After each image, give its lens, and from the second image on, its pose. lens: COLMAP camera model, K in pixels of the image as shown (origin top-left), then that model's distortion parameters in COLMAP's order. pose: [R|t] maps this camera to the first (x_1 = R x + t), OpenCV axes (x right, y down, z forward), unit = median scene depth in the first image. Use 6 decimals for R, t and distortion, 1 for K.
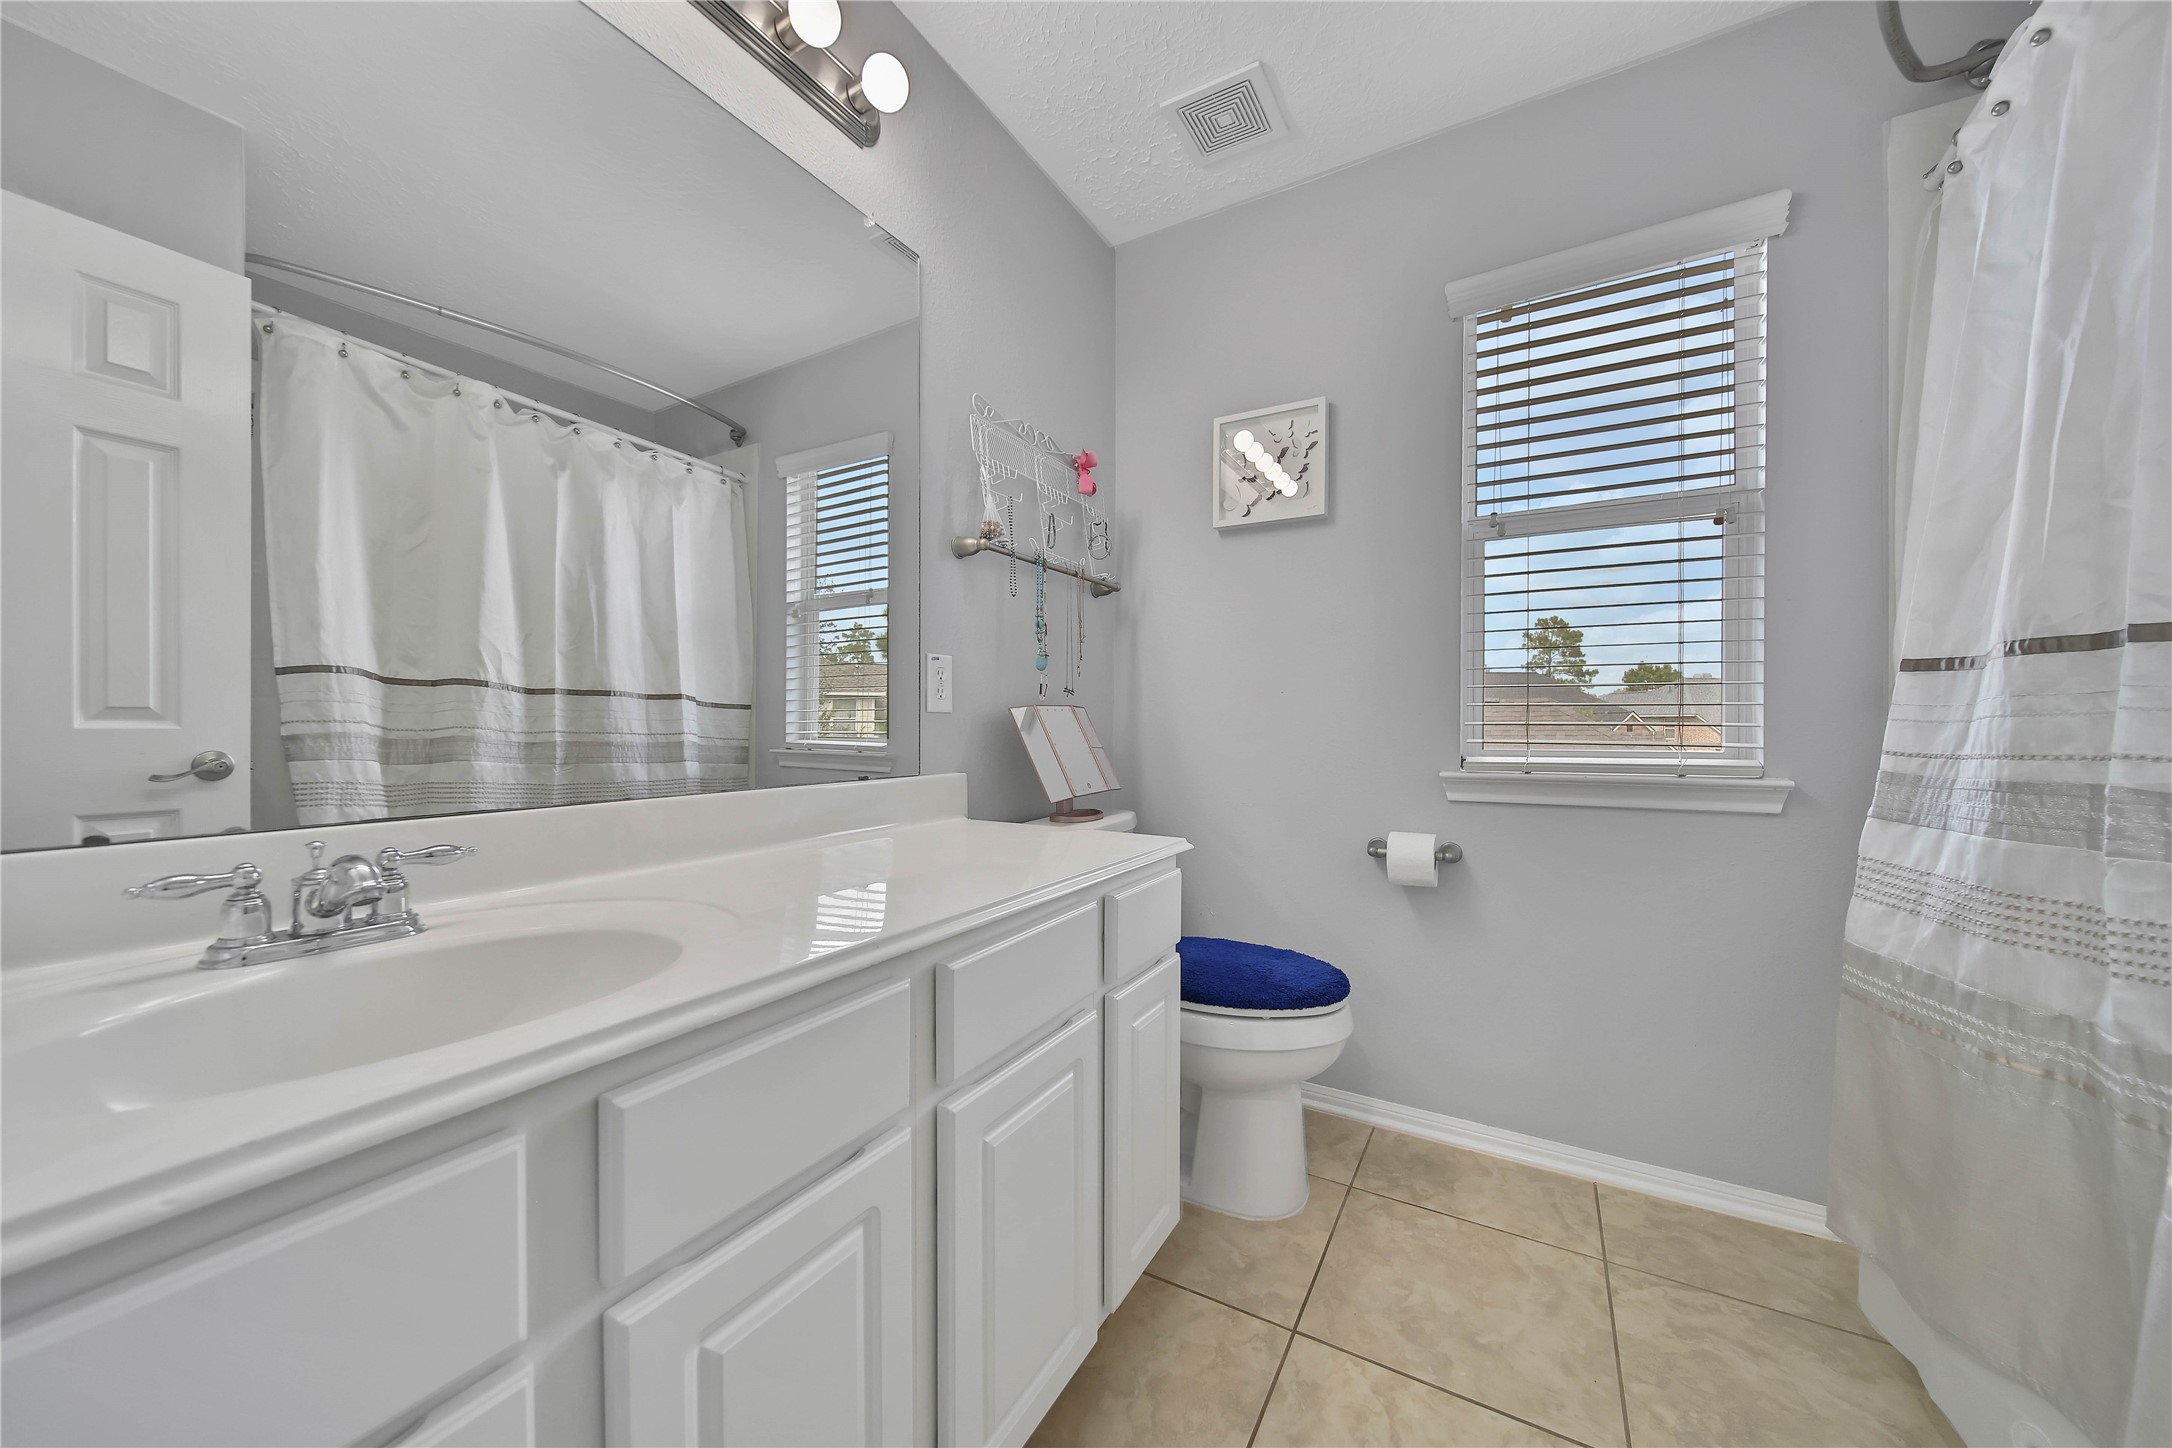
lens RADIAL K [[779.4, 0, 1084.2], [0, 779.4, 724.9], [0, 0, 1]] dist [0.001147, 0.000090]
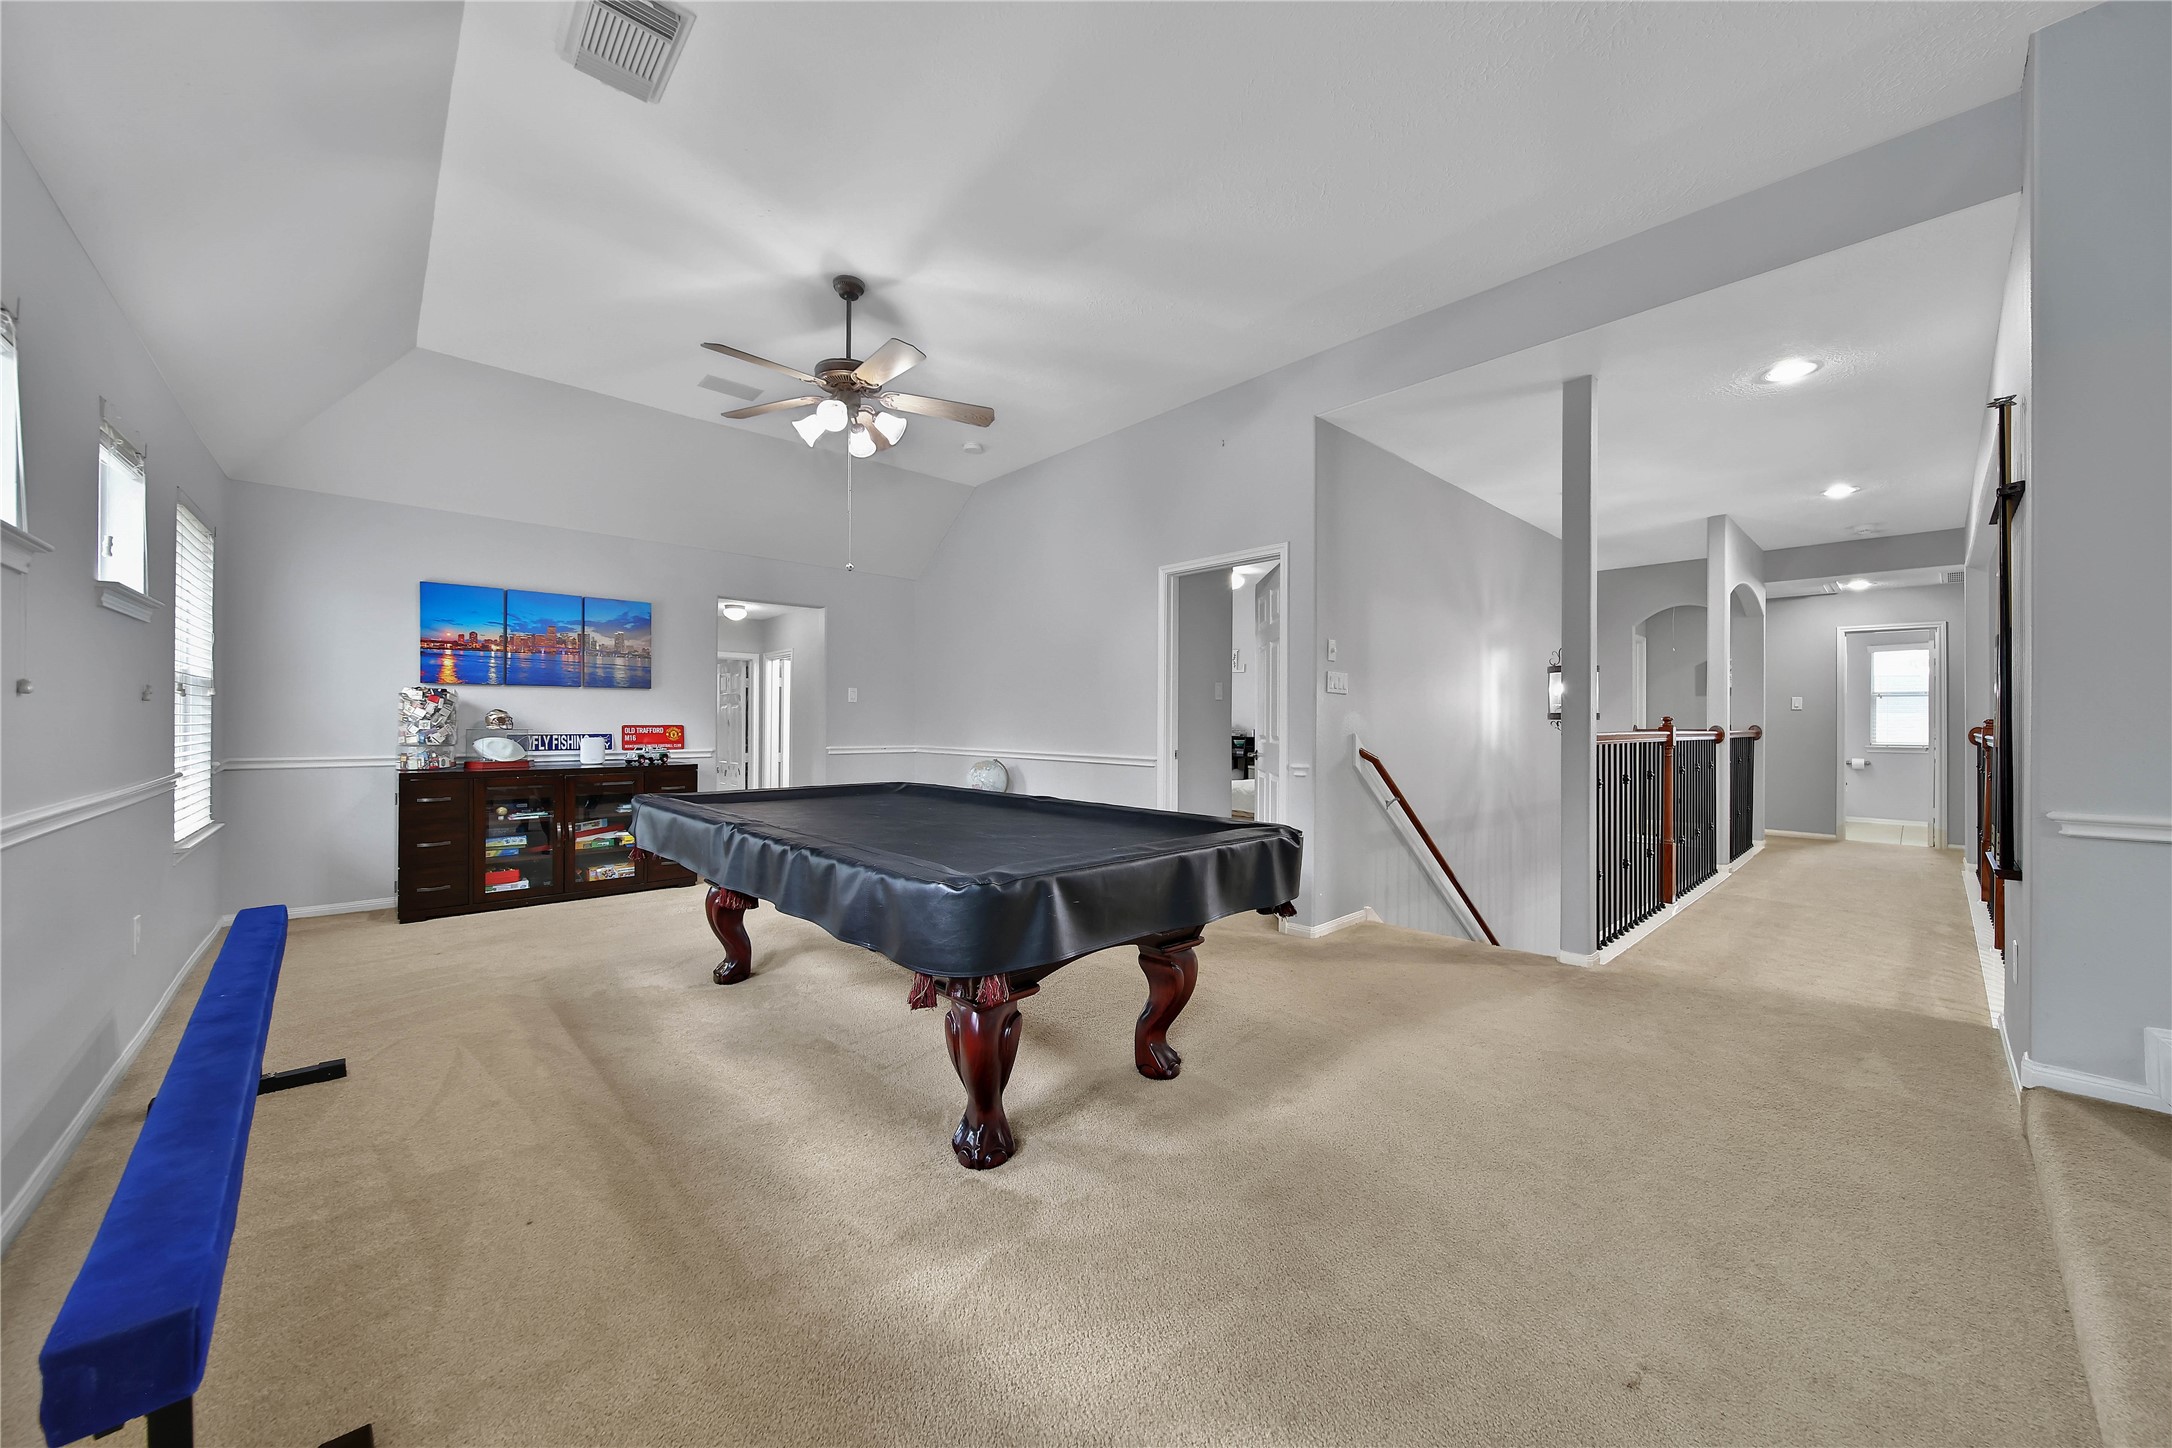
lens RADIAL K [[779.4, 0, 1085.5], [0, 779.4, 722.1], [0, 0, 1]] dist [0.001147, 0.000090]
pose [[0.954746, 0.002947, -0.297408, -2.951959], [-0.004607, 0.999977, -0.004882, -0.056780], [0.297387, 0.006031, 0.954738, -5.500739]]
